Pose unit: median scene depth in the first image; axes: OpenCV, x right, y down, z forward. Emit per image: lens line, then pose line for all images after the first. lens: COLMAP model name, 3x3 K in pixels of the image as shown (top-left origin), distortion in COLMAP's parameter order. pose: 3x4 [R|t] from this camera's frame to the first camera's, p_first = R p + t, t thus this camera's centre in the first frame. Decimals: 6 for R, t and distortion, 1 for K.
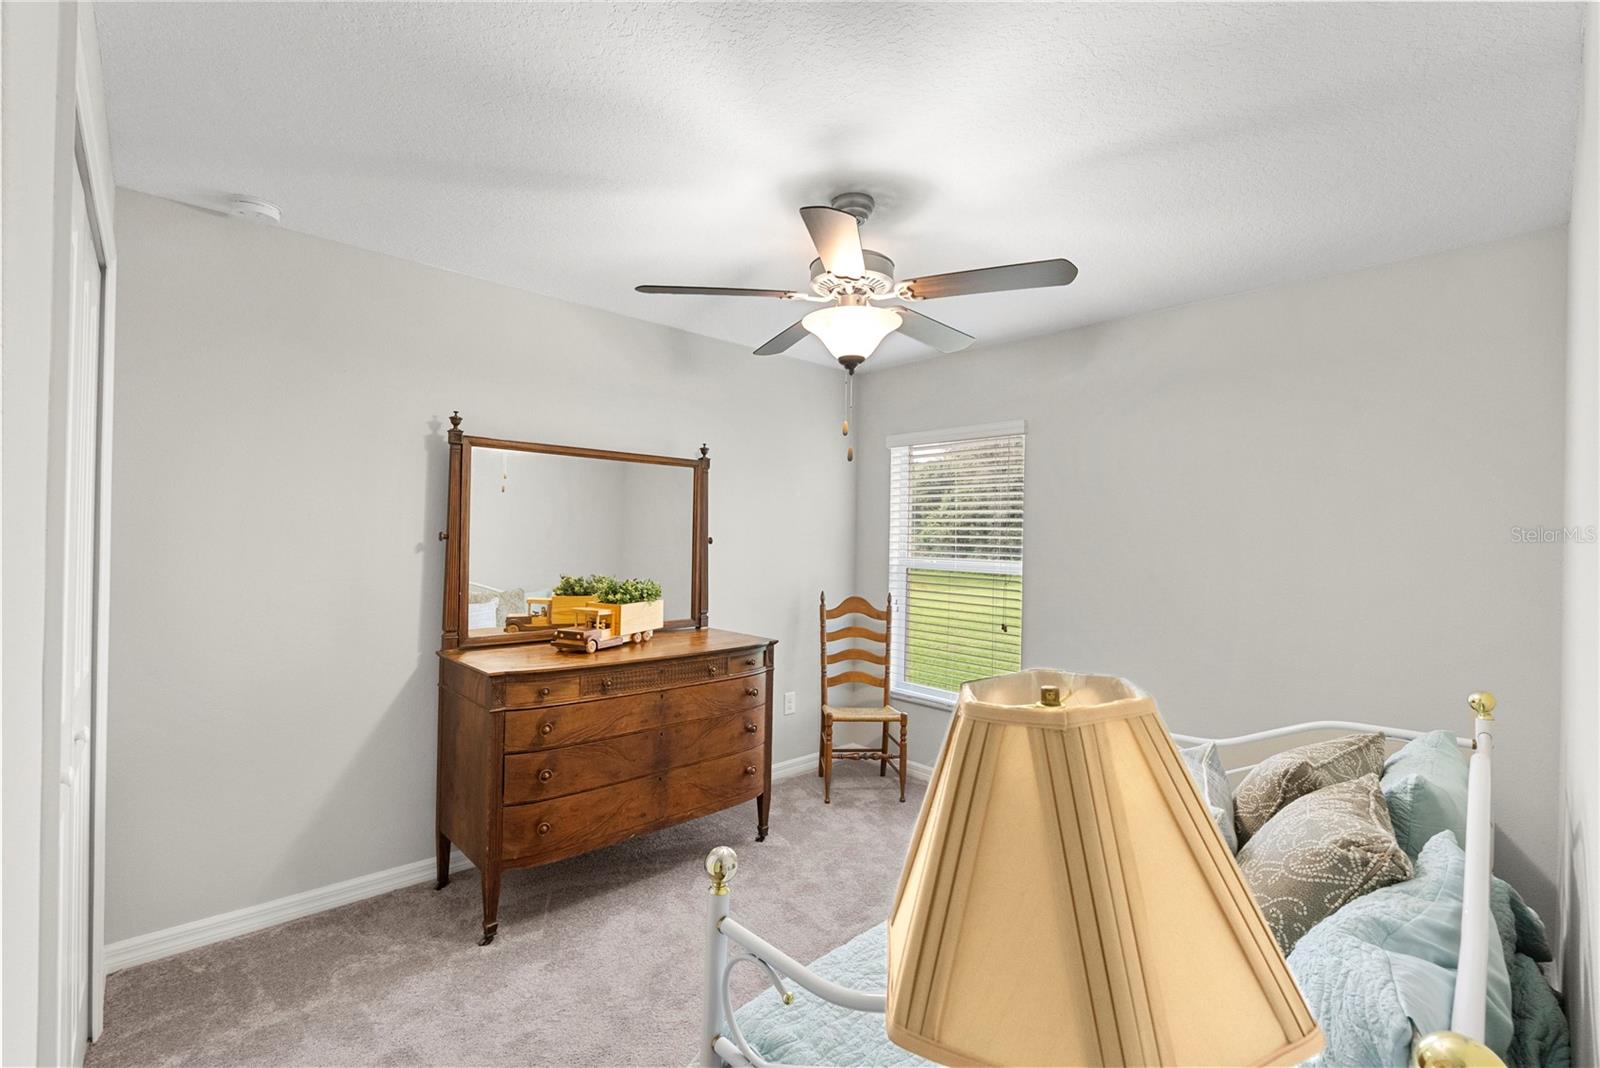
lens RADIAL K [[710.8, 0, 804.5], [0, 710.8, 534.3], [0, 0, 1]] dist [-0.008057, 0.000851]
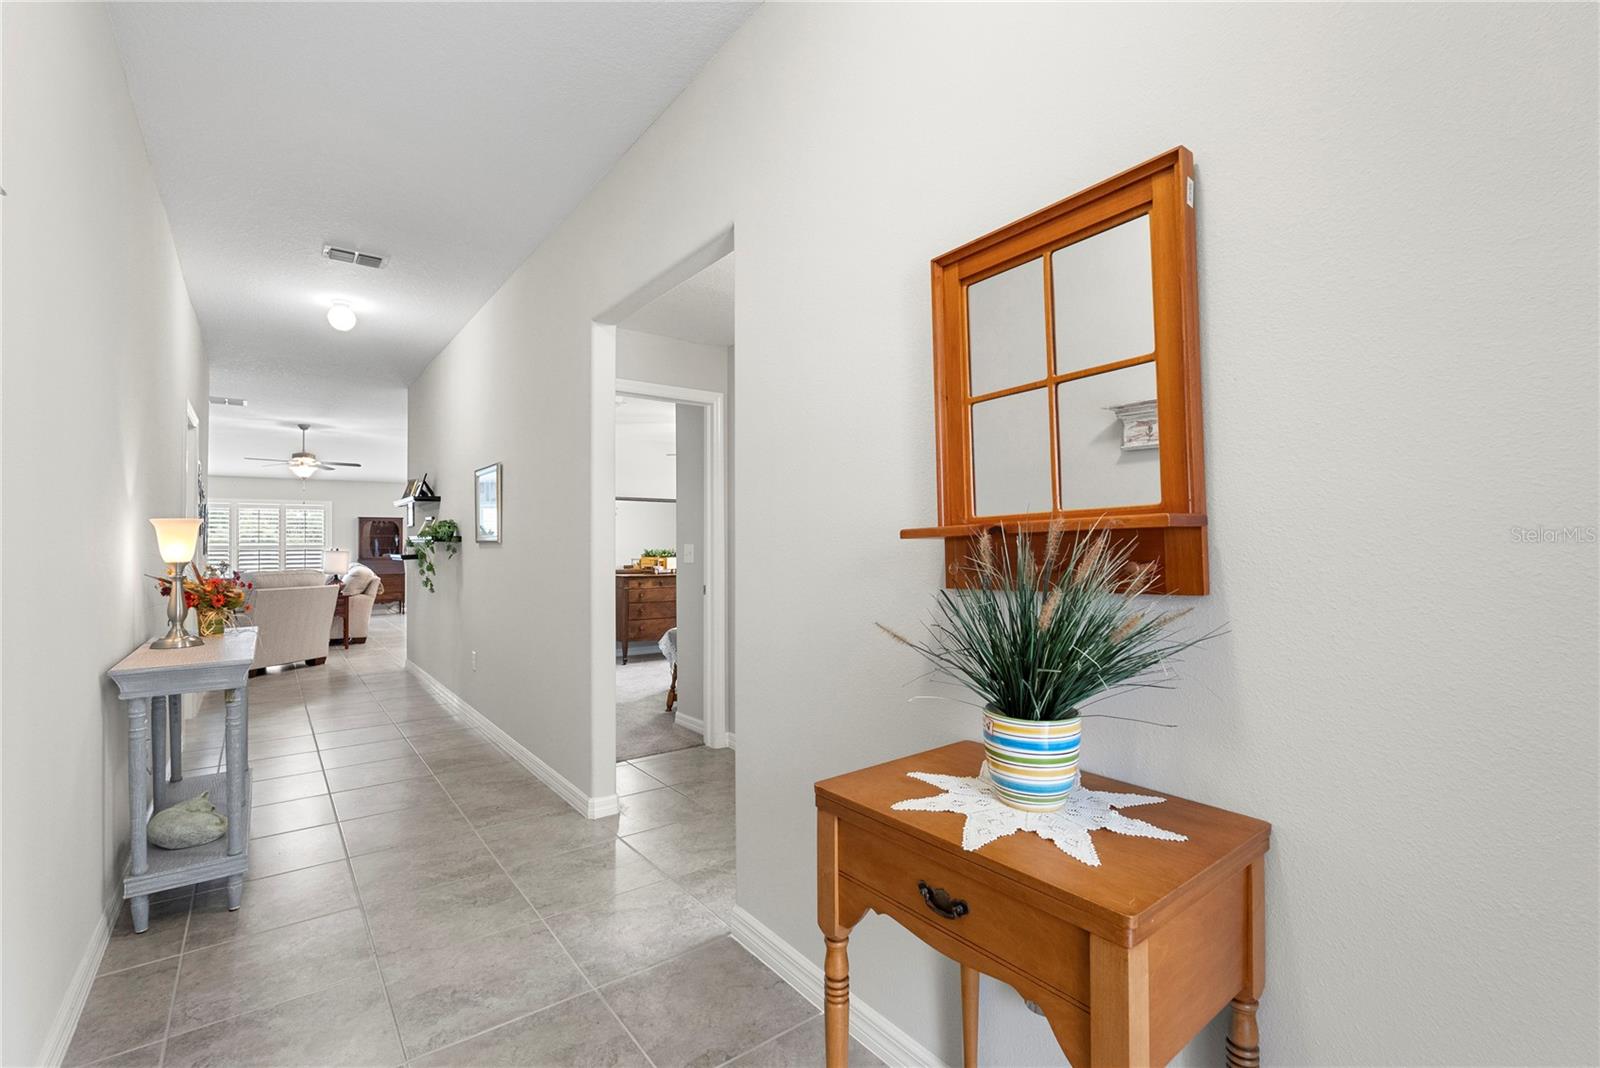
lens RADIAL K [[710.8, 0, 797.2], [0, 710.8, 535.6], [0, 0, 1]] dist [-0.008057, 0.000851]
pose [[0.995291, -0.012624, -0.096106, 0.510726], [0.011291, 0.999832, -0.014408, 0.060678], [0.096272, 0.013255, 0.995267, -1.692046]]
